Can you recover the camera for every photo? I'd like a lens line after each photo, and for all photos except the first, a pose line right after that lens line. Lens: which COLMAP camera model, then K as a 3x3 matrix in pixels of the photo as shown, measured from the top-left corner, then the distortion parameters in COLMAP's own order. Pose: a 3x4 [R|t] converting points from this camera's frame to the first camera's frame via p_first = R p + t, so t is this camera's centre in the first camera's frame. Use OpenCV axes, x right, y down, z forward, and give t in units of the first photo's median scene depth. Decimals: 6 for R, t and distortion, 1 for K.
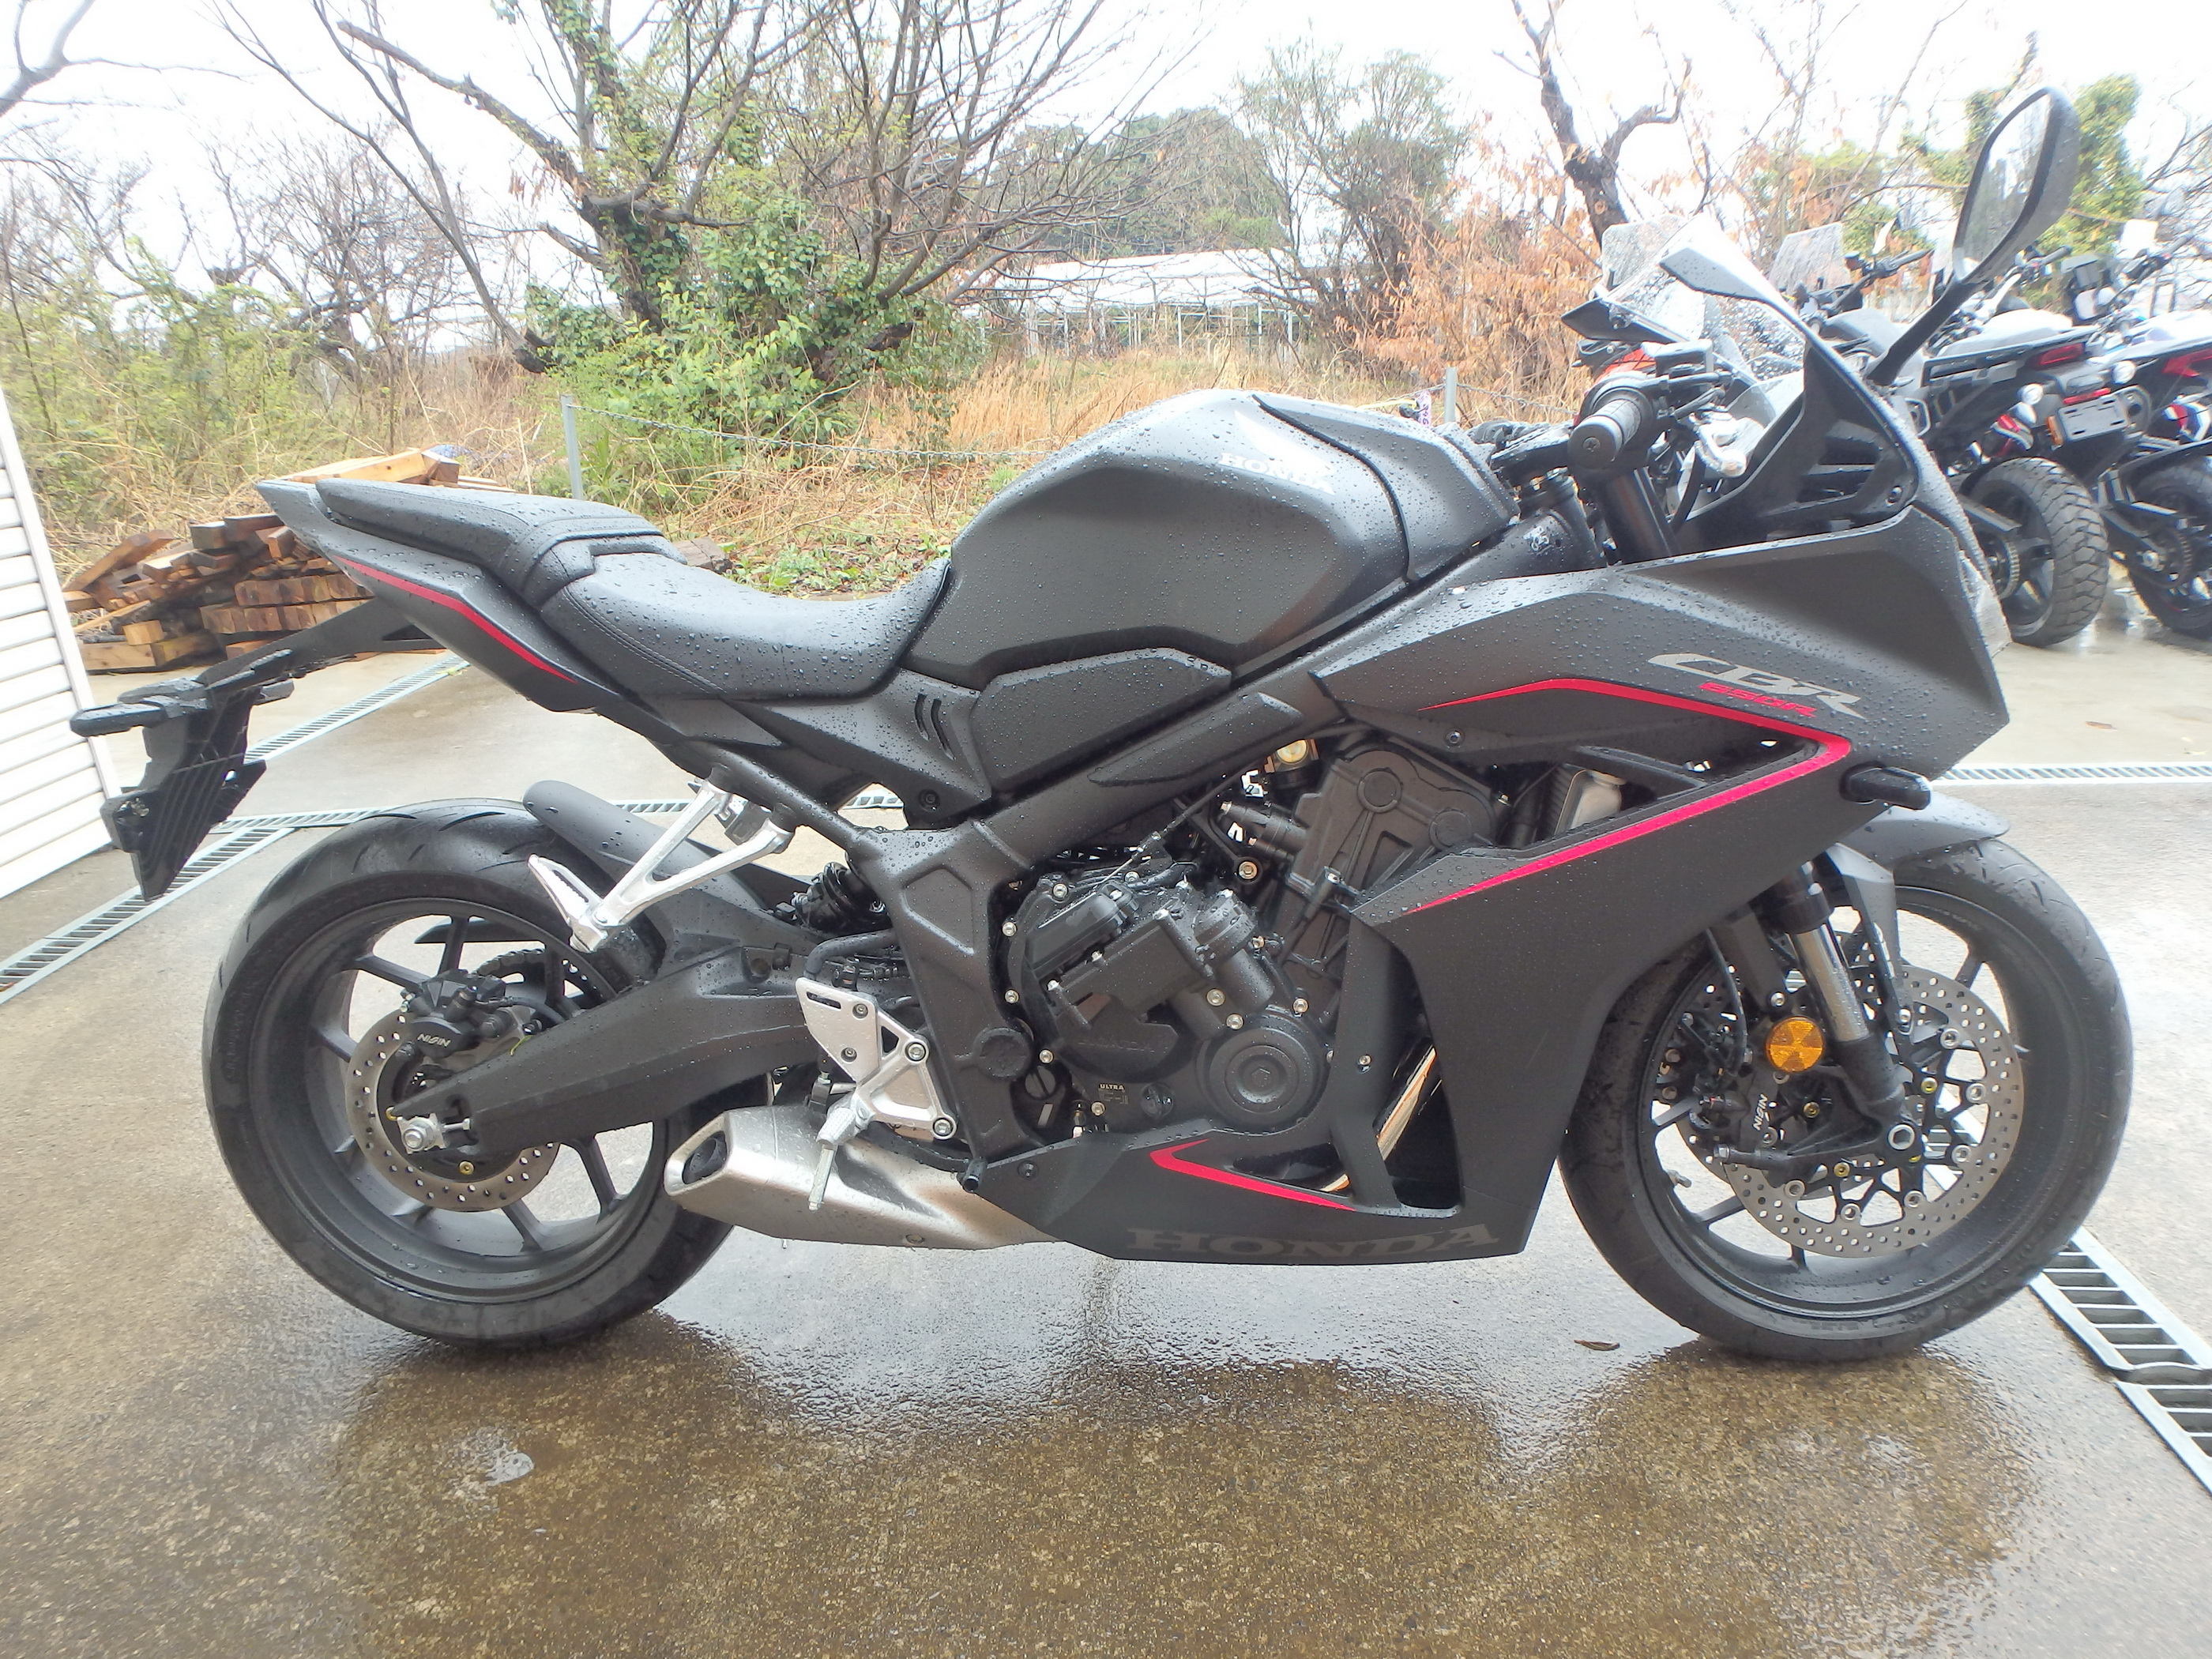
lens RADIAL K [[1318.1, 0, 1101.2], [0, 1318.1, 795.0], [0, 0, 1]] dist [-0.058627, 0.002814]
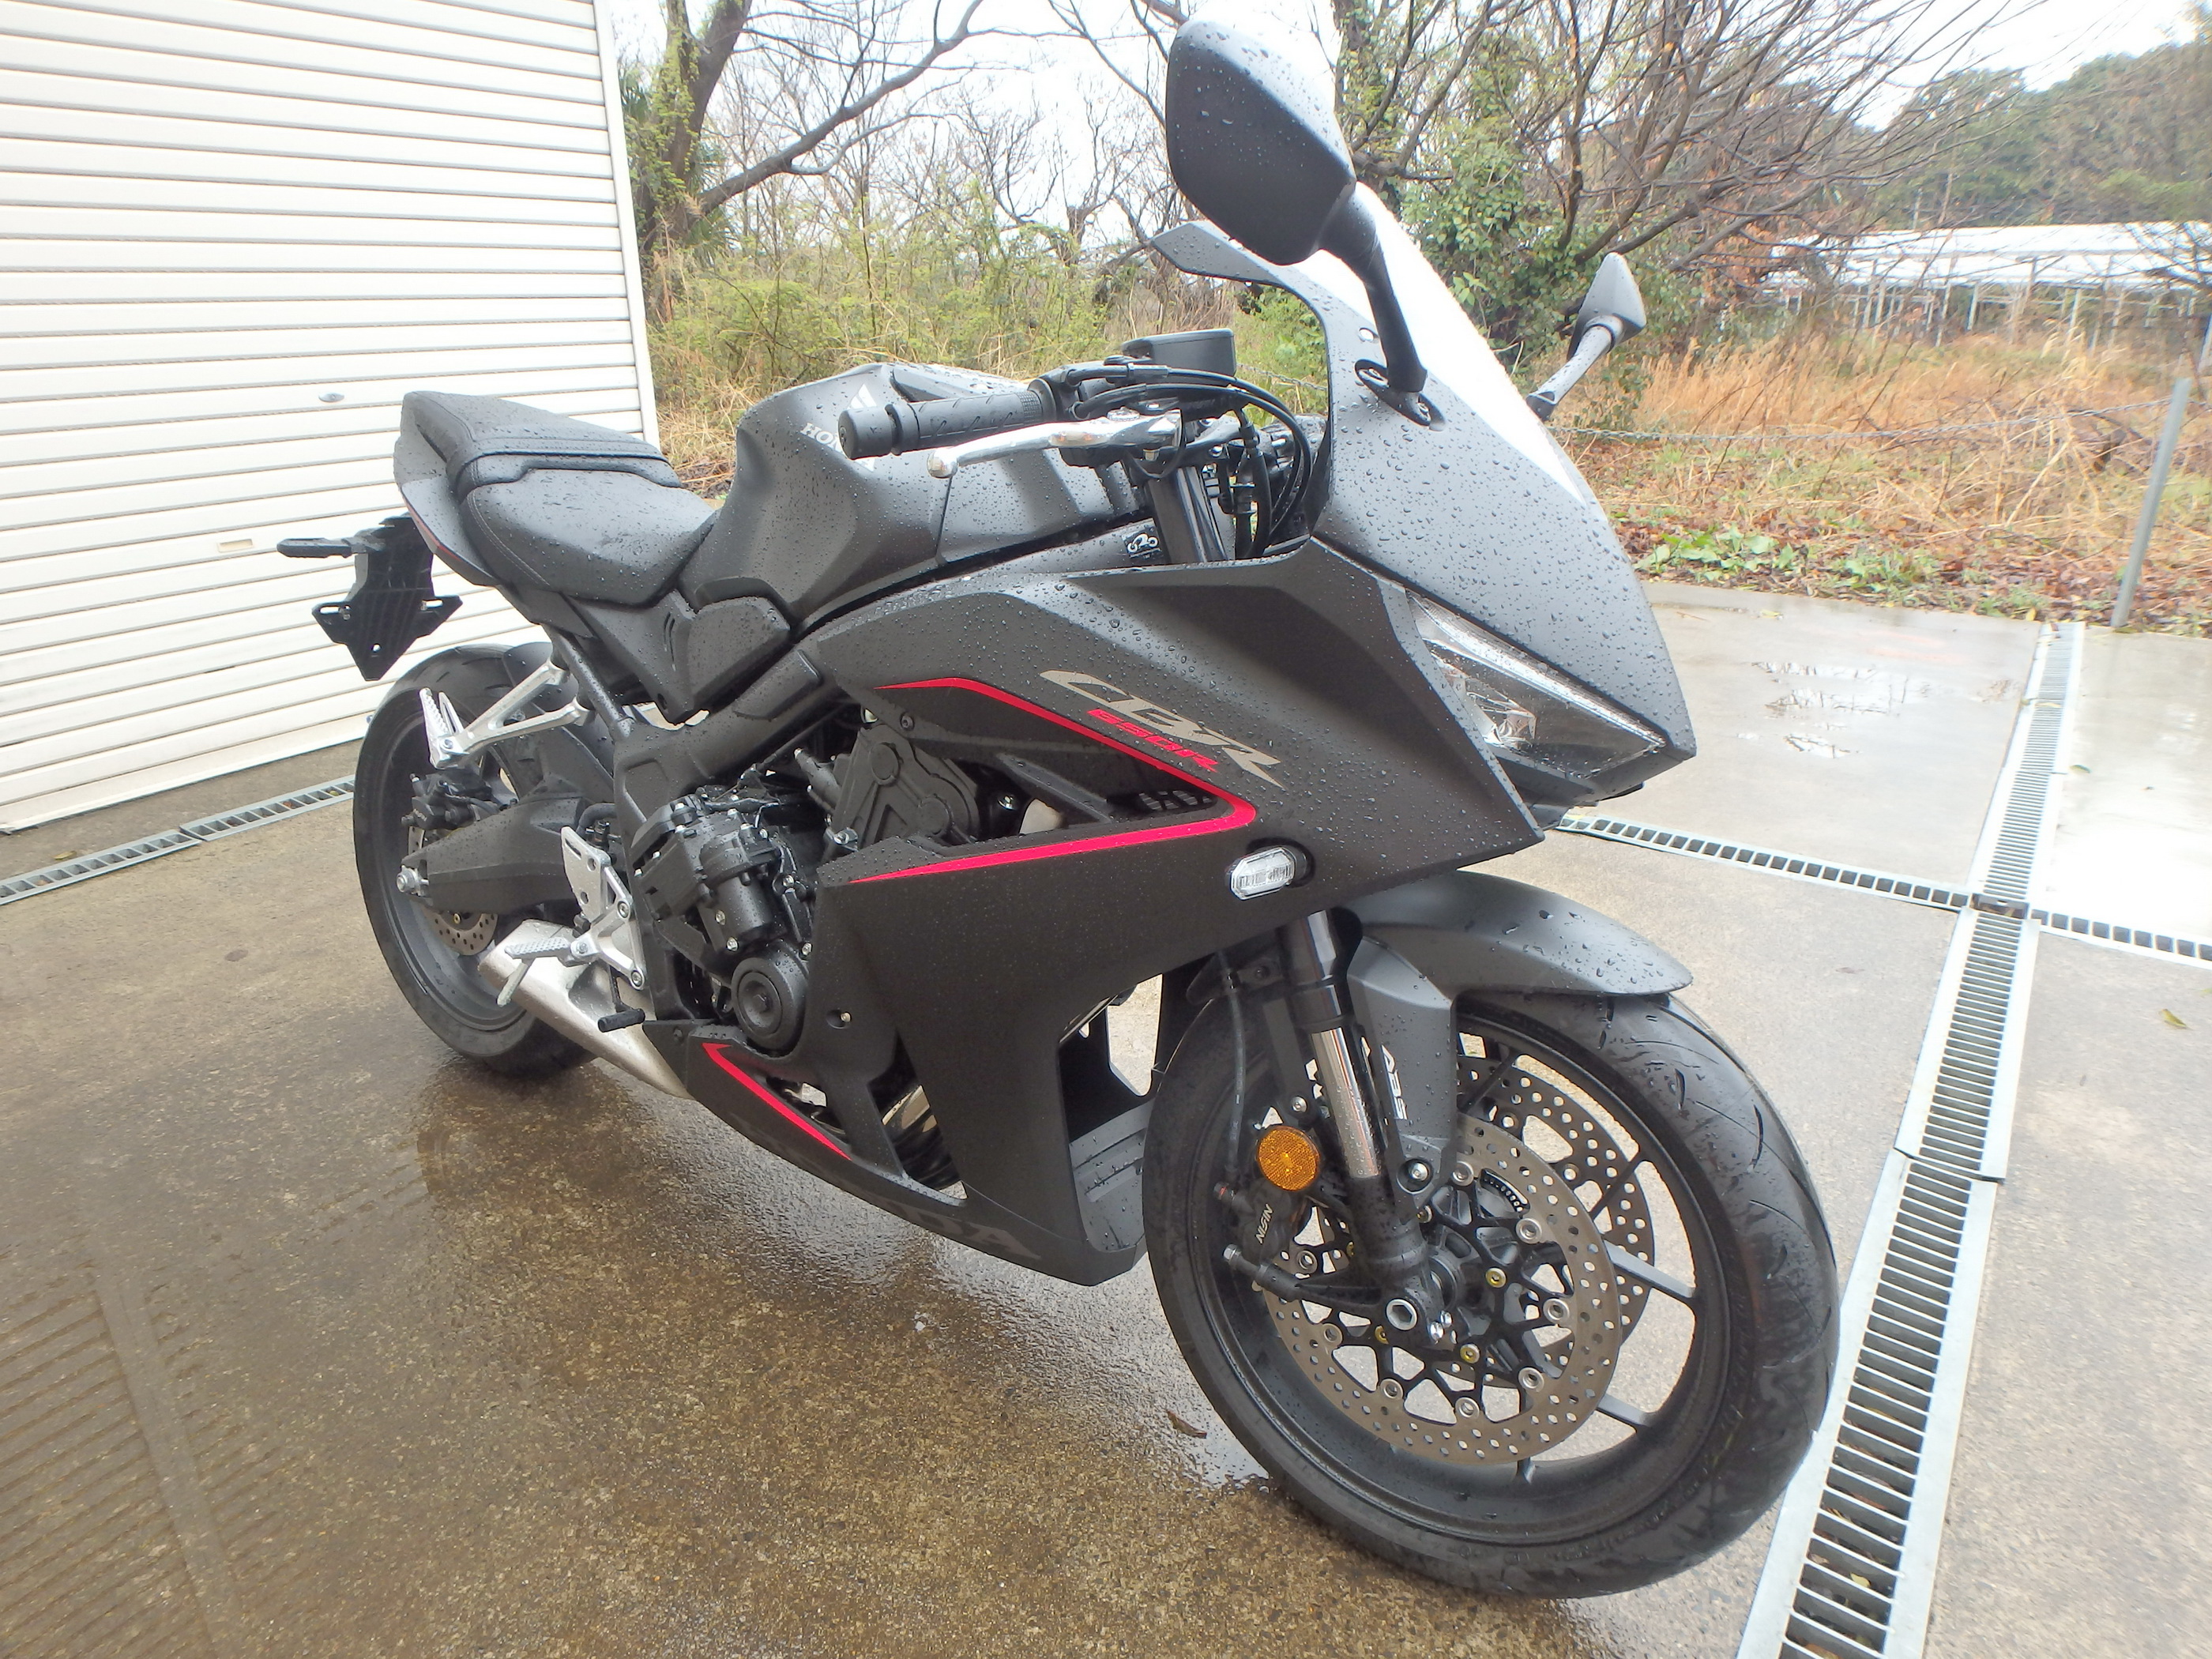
lens RADIAL K [[1332.6, 0, 1095.4], [0, 1332.6, 779.8], [0, 0, 1]] dist [-0.063596, 0.001677]
pose [[0.851400, 0.205208, -0.482708, 0.782896], [-0.196437, 0.978063, 0.069317, -0.086346], [0.486344, 0.035805, 0.873034, 0.158721]]
